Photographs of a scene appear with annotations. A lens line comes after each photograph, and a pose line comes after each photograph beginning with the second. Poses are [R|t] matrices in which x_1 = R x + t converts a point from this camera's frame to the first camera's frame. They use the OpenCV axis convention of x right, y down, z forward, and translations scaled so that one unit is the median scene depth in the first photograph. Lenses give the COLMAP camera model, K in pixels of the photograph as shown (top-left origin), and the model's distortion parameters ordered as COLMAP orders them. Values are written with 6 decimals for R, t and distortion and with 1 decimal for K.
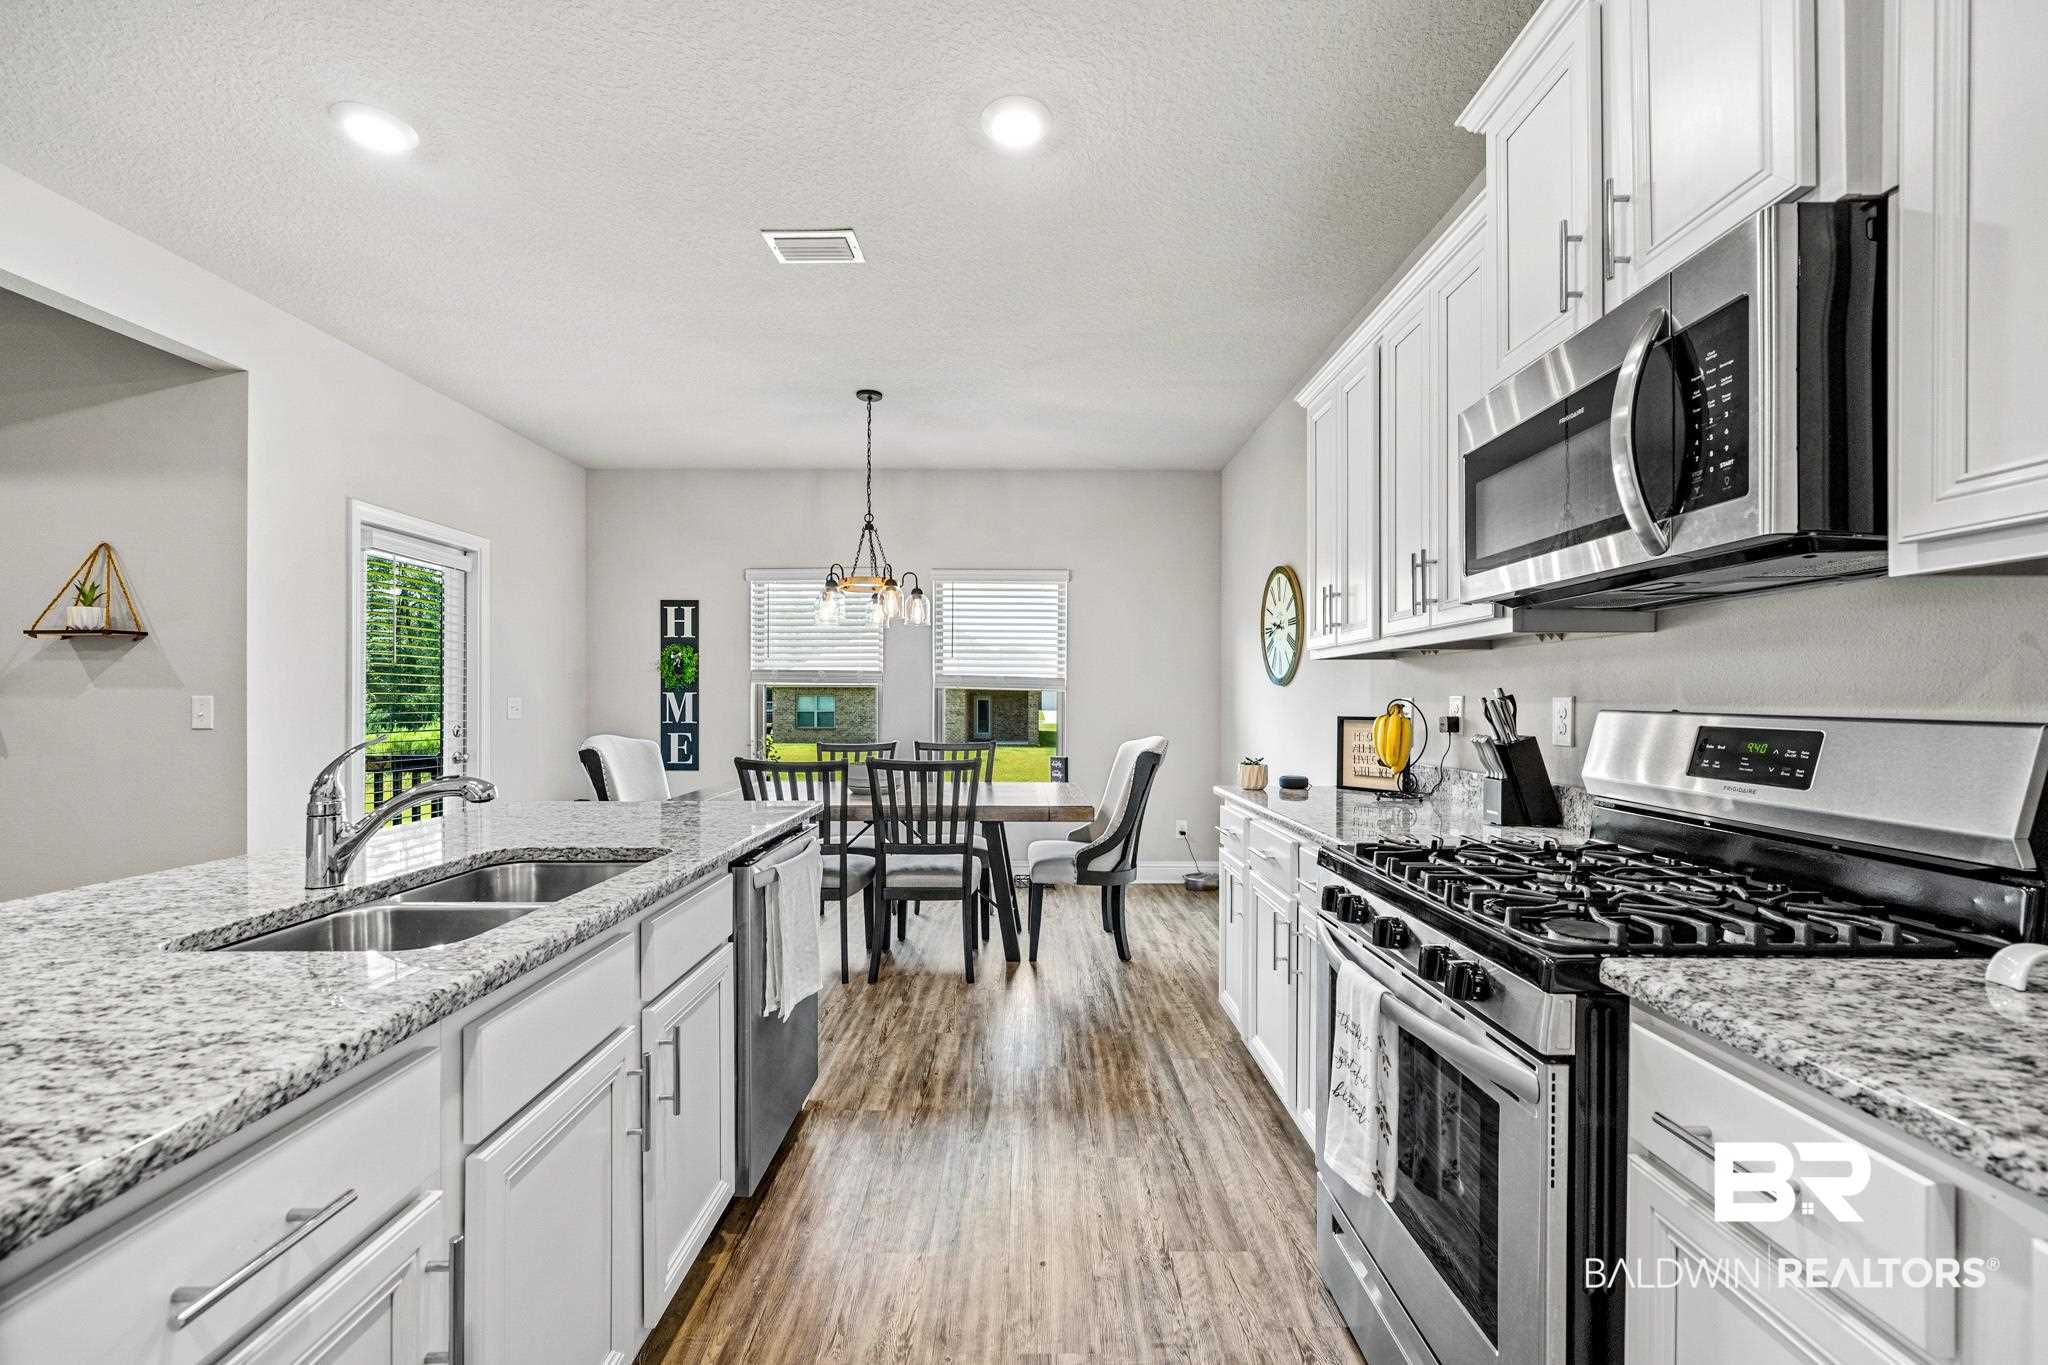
lens RADIAL K [[800.2, 0, 1023.0], [0, 800.2, 694.8], [0, 0, 1]] dist [0.000211, 0.000010]
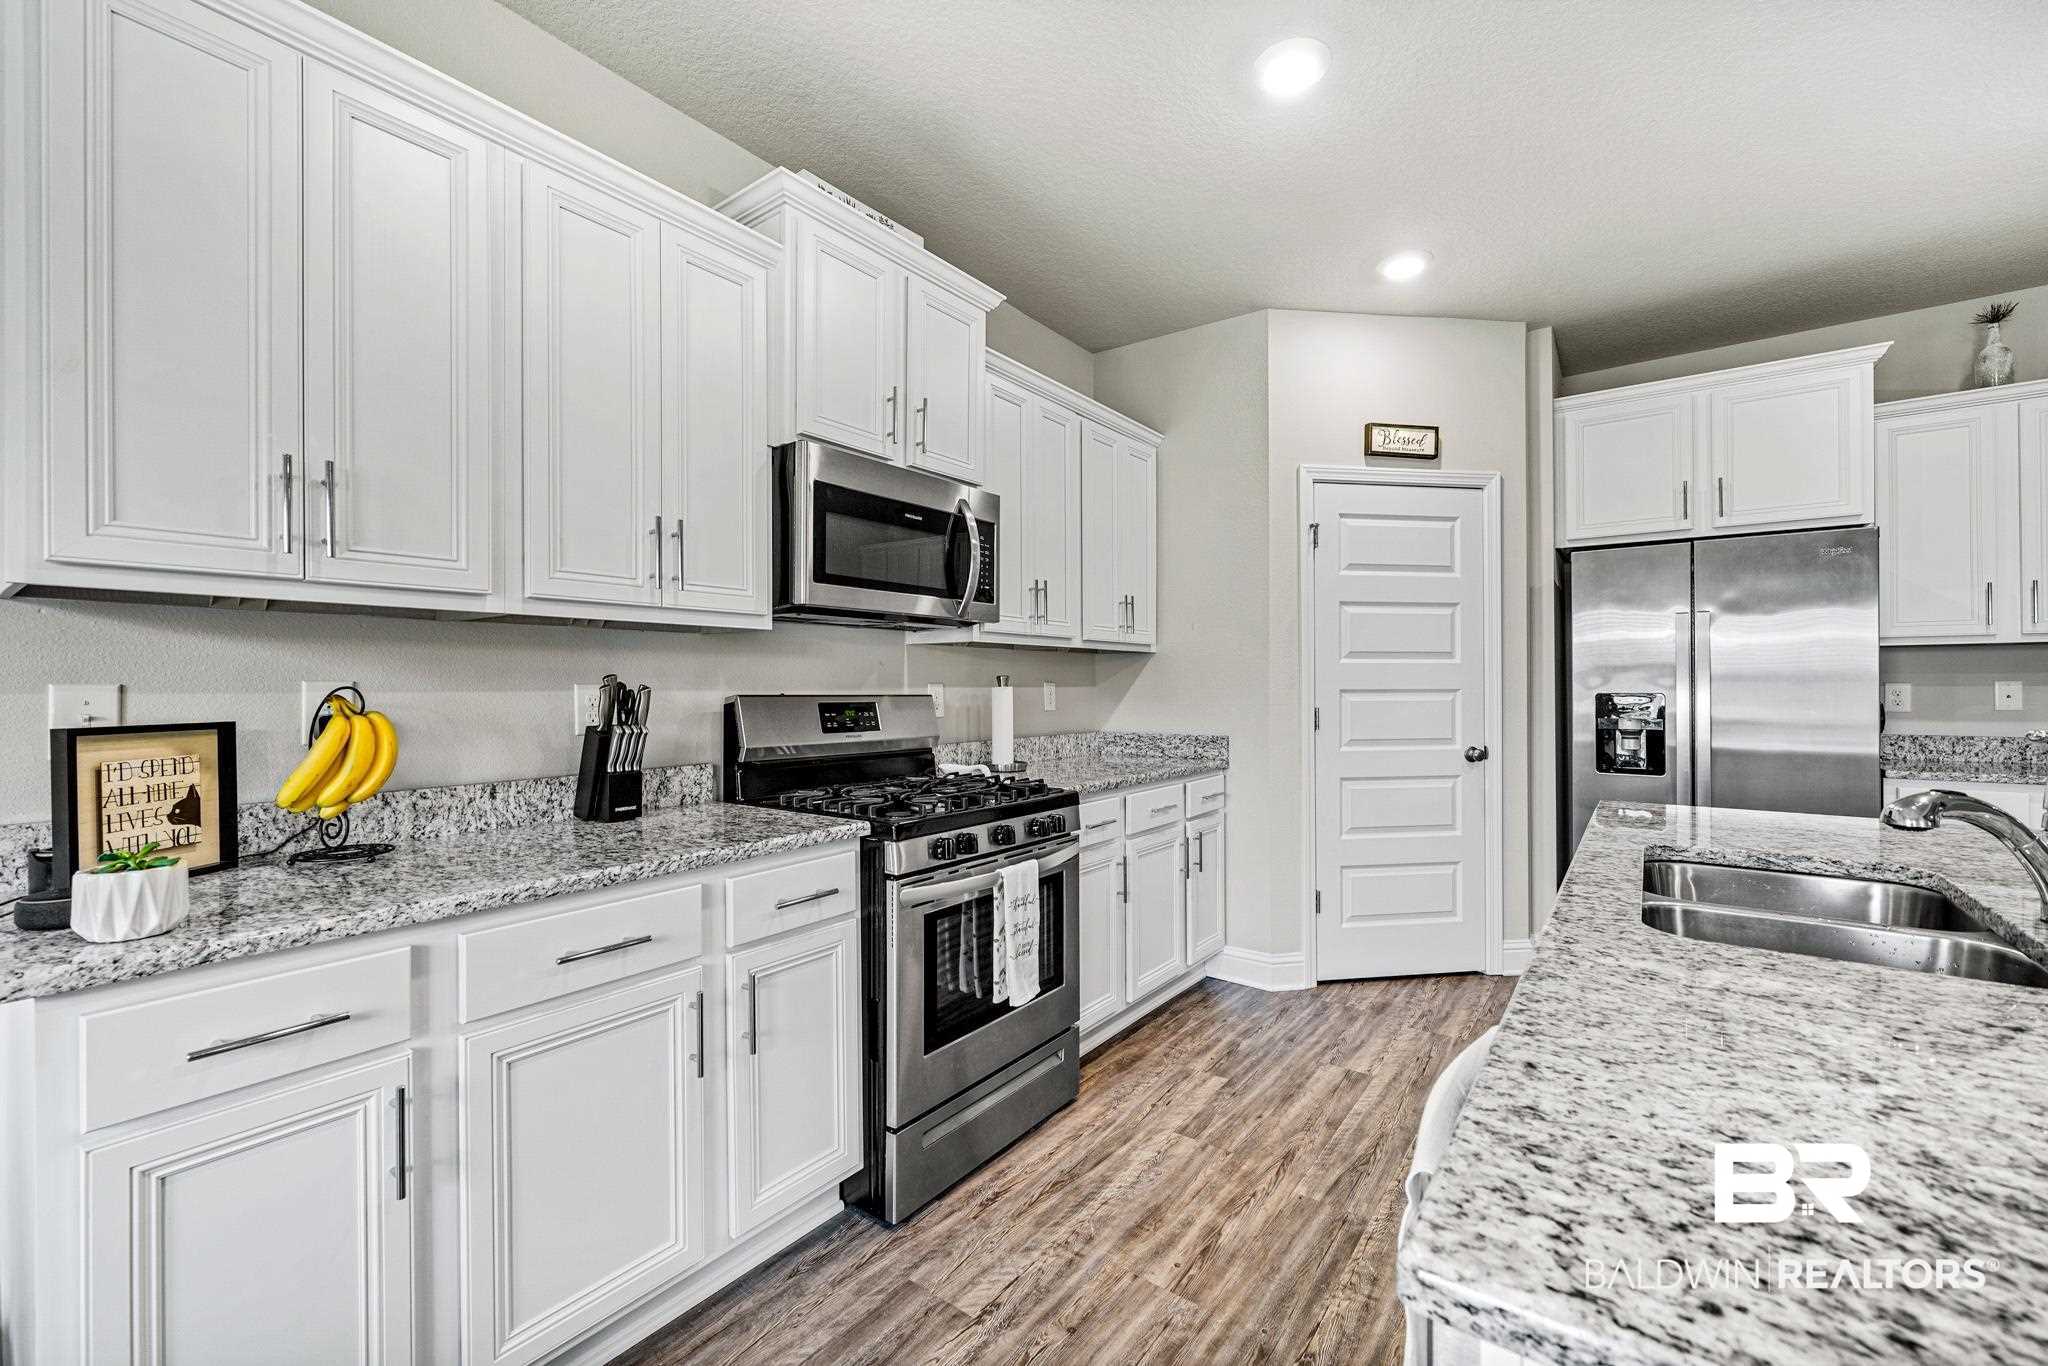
lens RADIAL K [[800.2, 0, 1021.1], [0, 800.2, 684.8], [0, 0, 1]] dist [0.000211, 0.000010]
pose [[-0.783361, -0.003084, 0.621560, -0.406868], [-0.004172, 0.999991, -0.000296, 0.000340], [-0.621553, -0.002825, -0.783367, 1.675586]]
